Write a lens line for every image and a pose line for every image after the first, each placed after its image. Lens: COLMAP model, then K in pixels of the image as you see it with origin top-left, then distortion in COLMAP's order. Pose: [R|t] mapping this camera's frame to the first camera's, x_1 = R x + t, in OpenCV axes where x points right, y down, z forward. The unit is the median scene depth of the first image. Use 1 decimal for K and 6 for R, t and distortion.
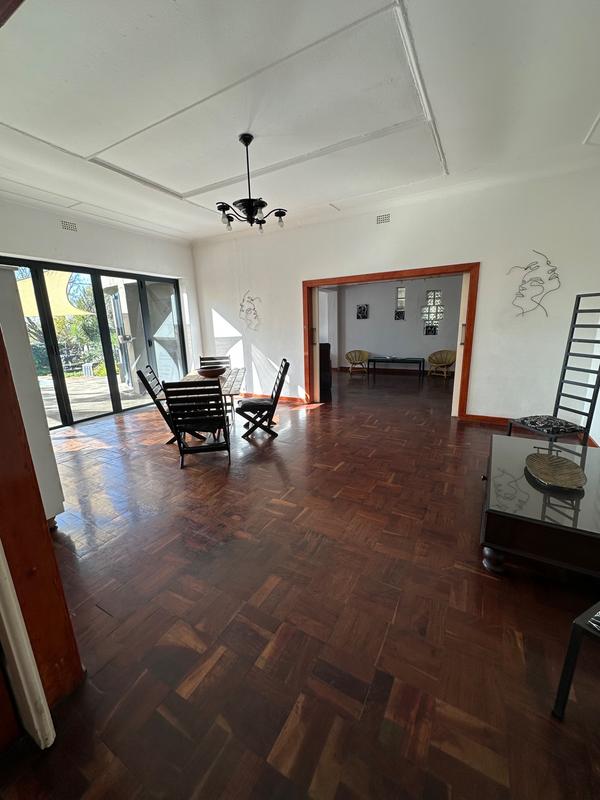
lens RADIAL K [[317.2, 0, 302.1], [0, 317.2, 401.4], [0, 0, 1]] dist [-0.002643, -0.000090]
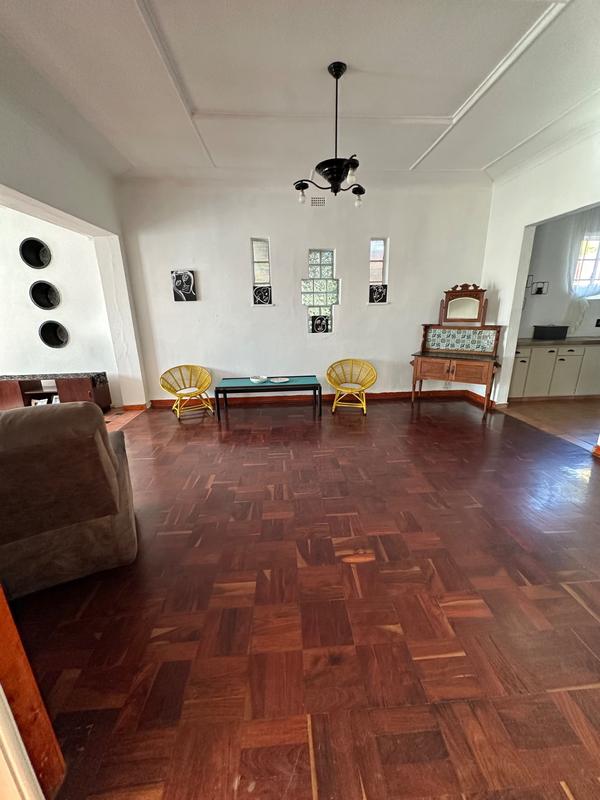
lens RADIAL K [[317.2, 0, 299.9], [0, 317.2, 399.5], [0, 0, 1]] dist [-0.002643, -0.000090]
pose [[0.849662, -0.135831, 0.509534, 0.076452], [0.116615, 0.990732, 0.069648, -0.136256], [-0.514272, 0.000242, 0.857627, 0.542168]]
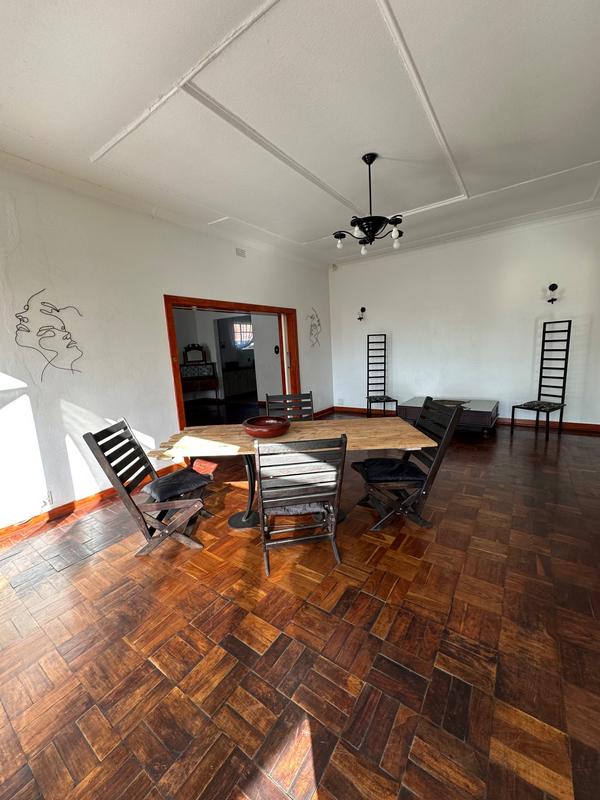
lens RADIAL K [[317.2, 0, 303.0], [0, 317.2, 402.0], [0, 0, 1]] dist [-0.002643, -0.000090]
pose [[0.103162, -0.147118, 0.983724, -0.411797], [0.278010, 0.953850, 0.113495, -0.091570], [-0.955022, 0.261777, 0.139302, 0.411161]]
